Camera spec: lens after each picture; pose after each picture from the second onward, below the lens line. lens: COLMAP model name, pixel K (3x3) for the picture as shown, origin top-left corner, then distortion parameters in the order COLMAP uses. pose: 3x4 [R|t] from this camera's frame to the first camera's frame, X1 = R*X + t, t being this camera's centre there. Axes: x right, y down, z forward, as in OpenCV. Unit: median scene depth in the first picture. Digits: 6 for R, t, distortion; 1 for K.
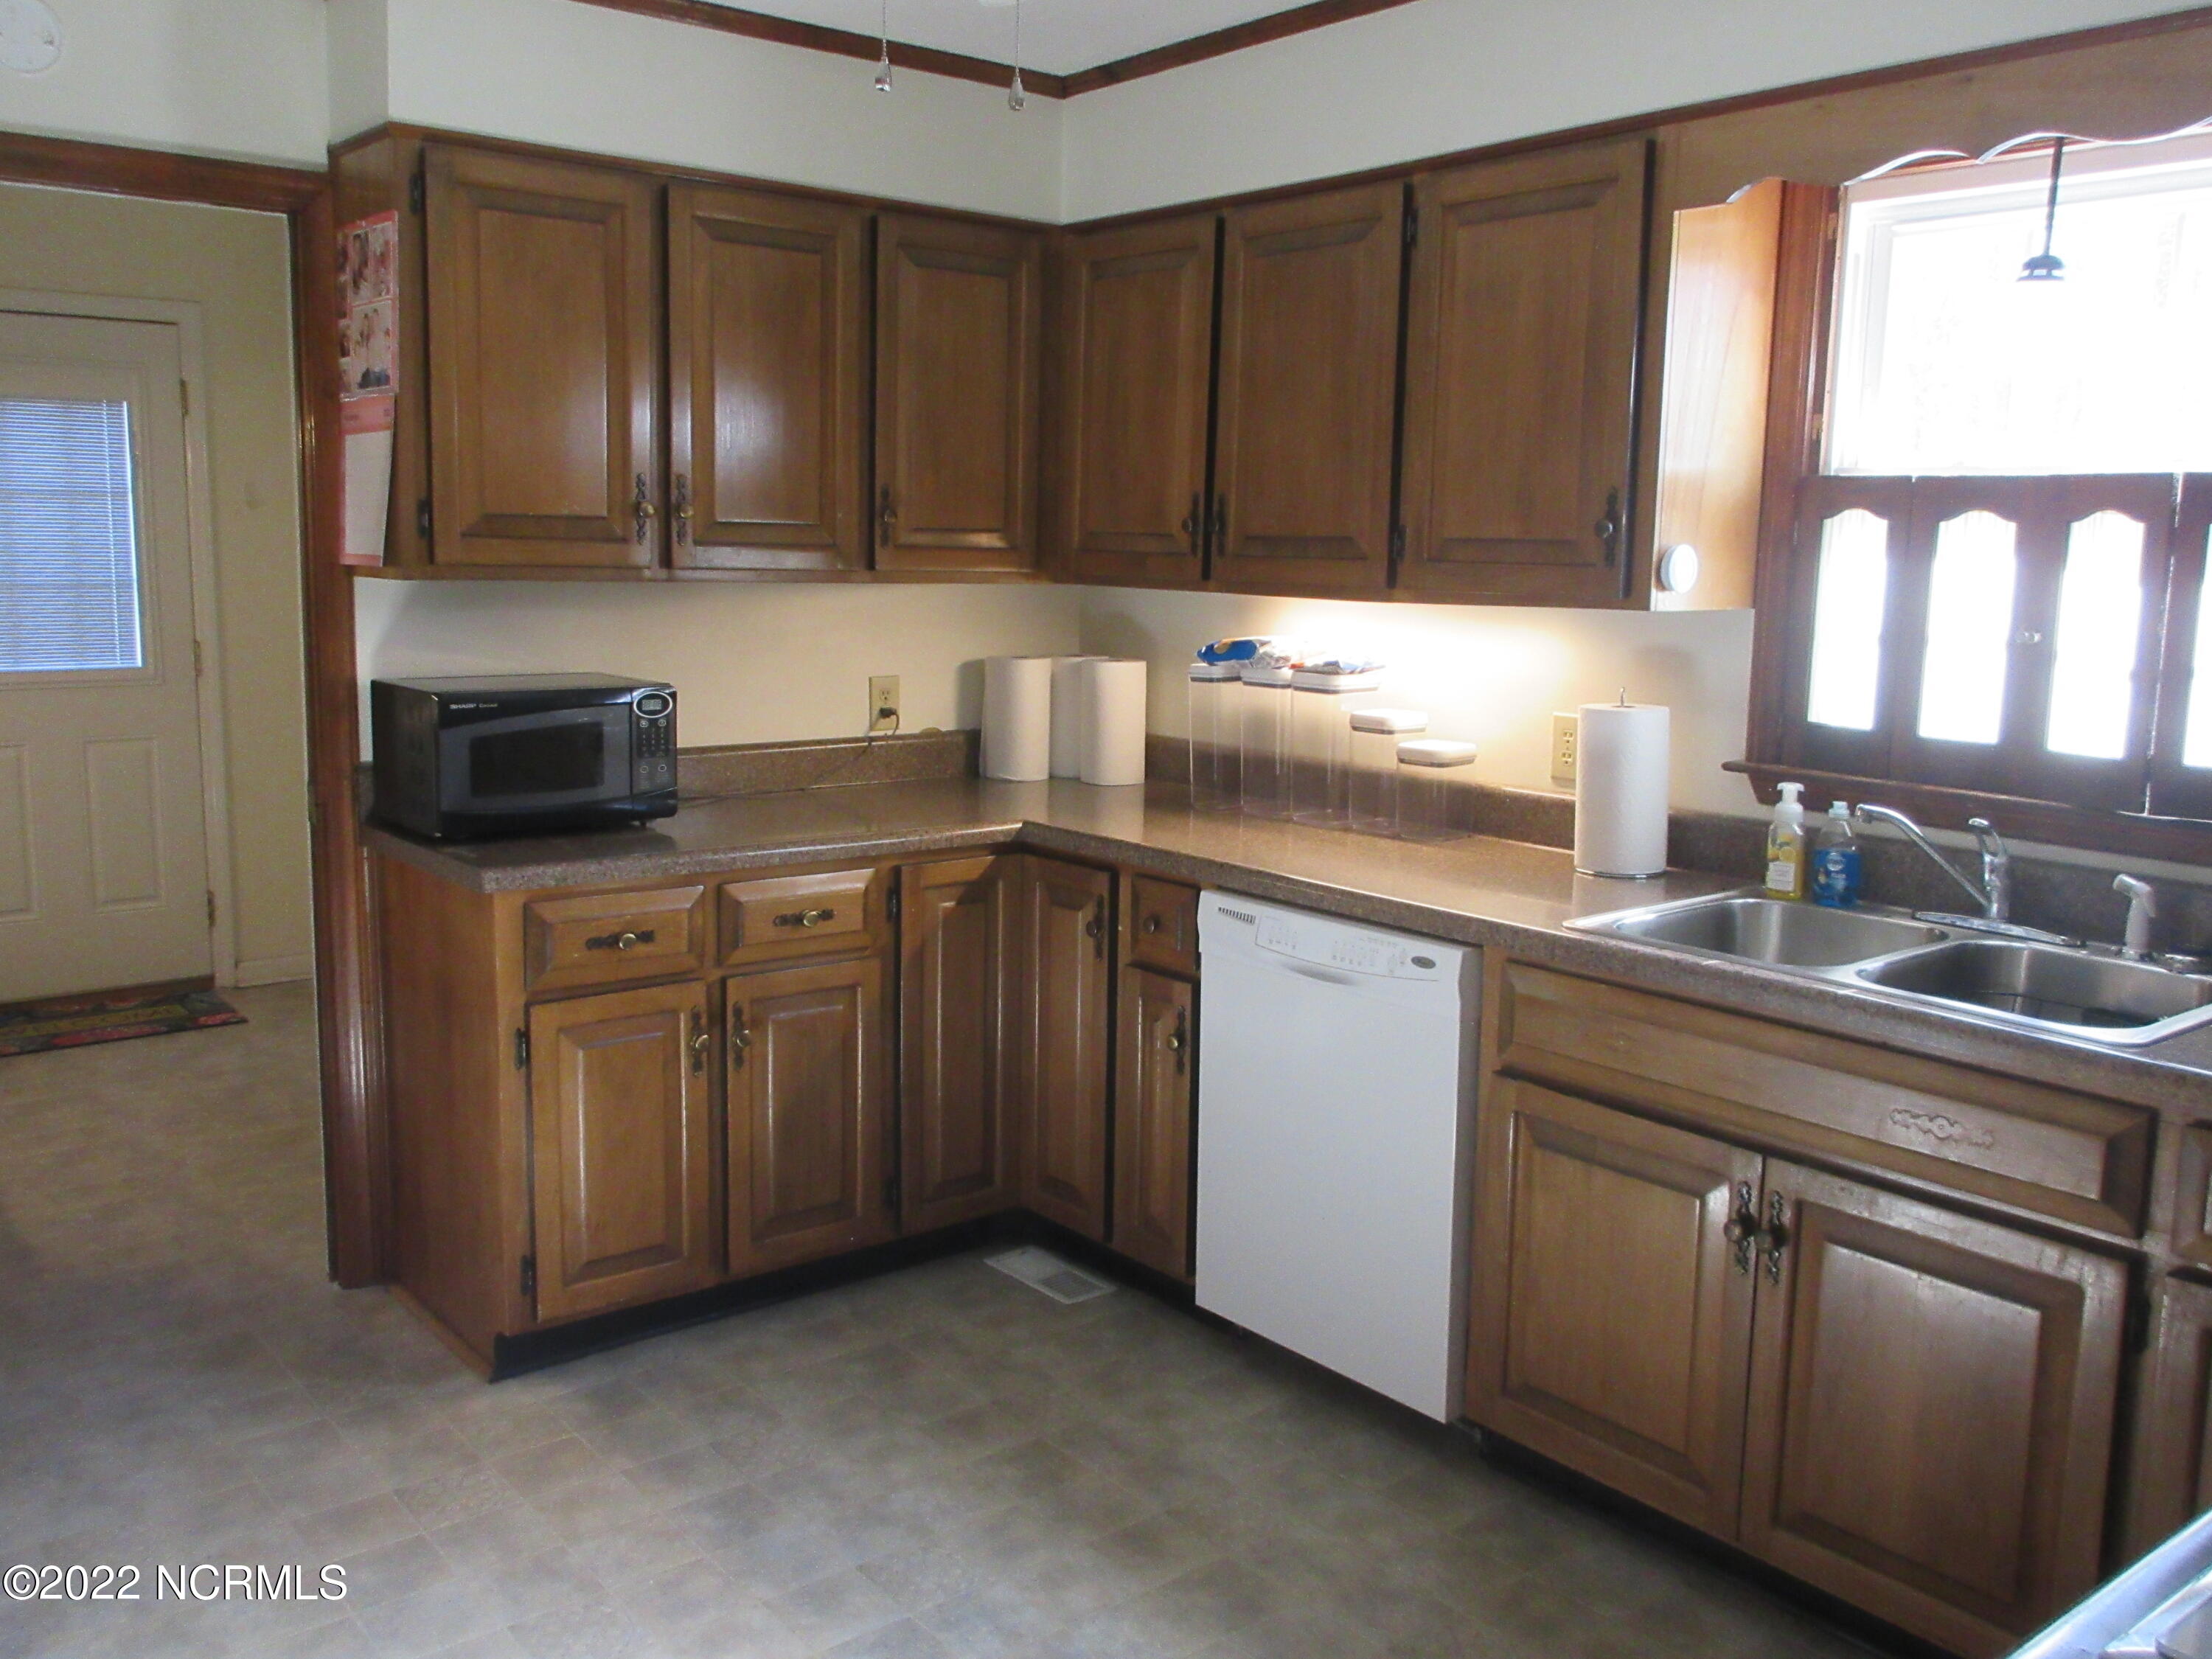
lens RADIAL K [[1946.4, 0, 1106.0], [0, 1946.4, 829.5], [0, 0, 1]] dist [0.001260, -0.025266]
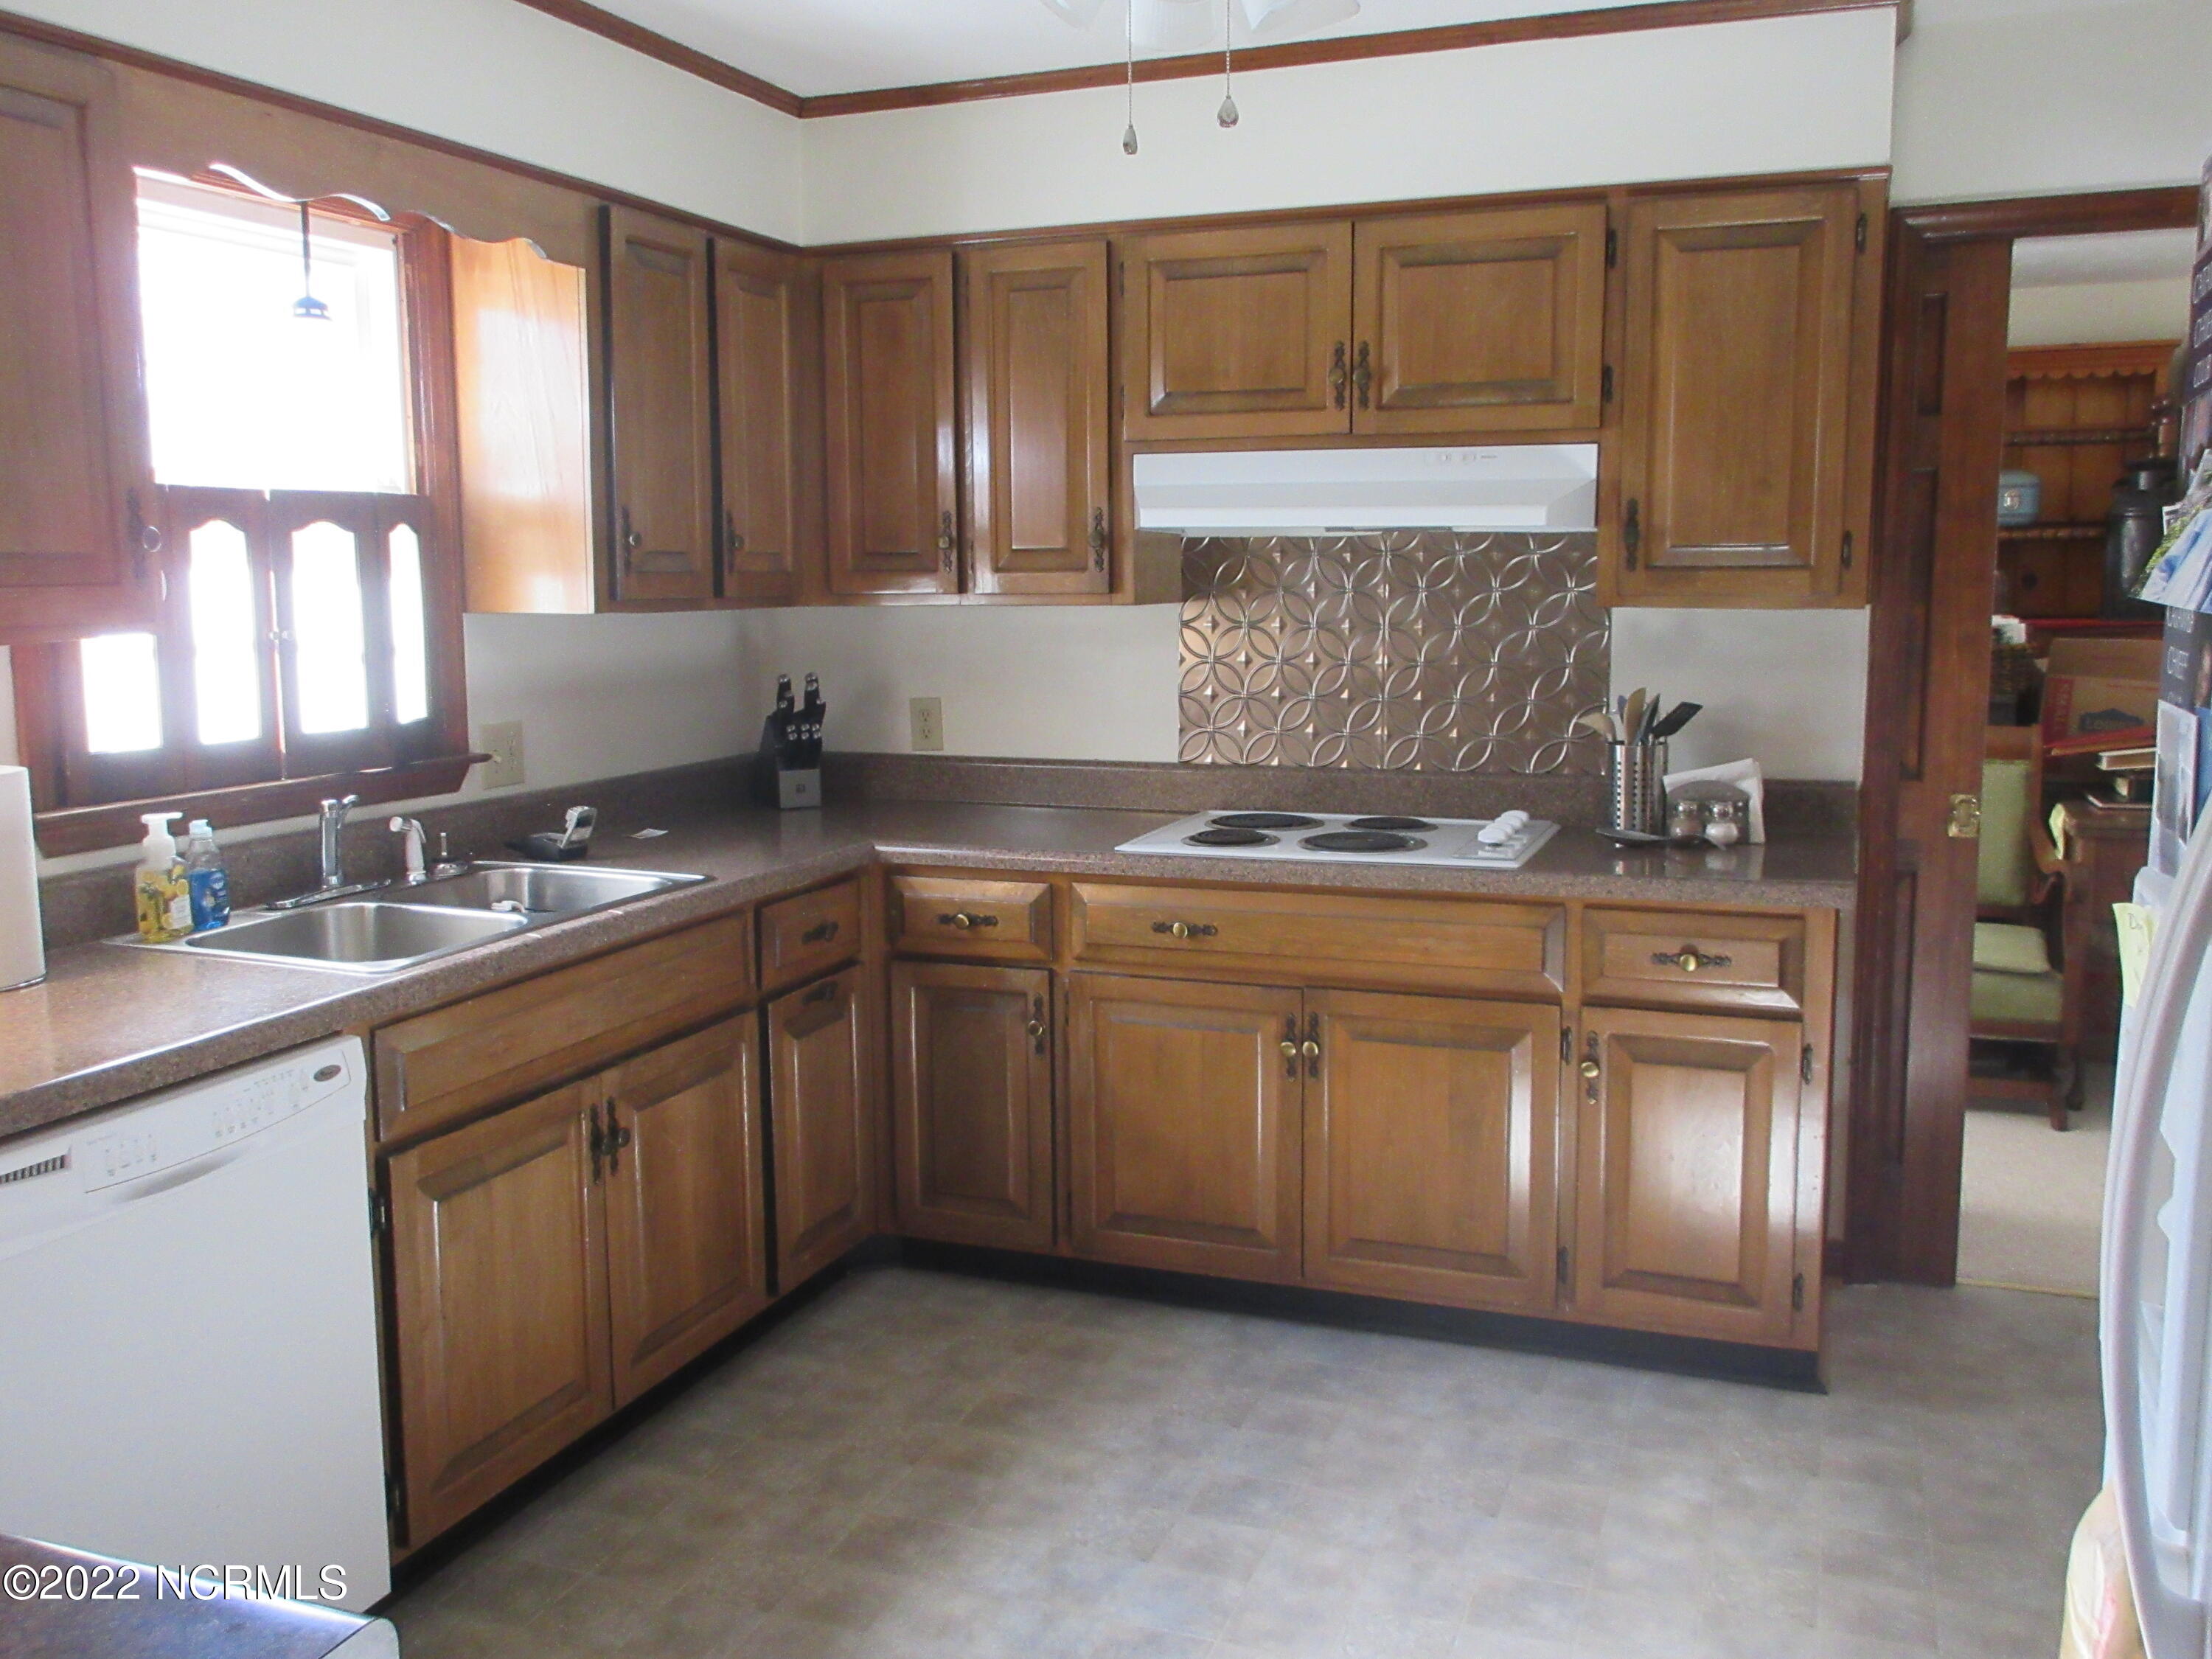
lens RADIAL K [[1946.4, 0, 1106.0], [0, 1946.4, 829.5], [0, 0, 1]] dist [0.001260, -0.025266]
pose [[-0.519456, -0.129871, 0.844570, -0.226972], [0.126634, 0.965769, 0.226394, -0.057756], [-0.845062, 0.224554, -0.485228, 0.366467]]
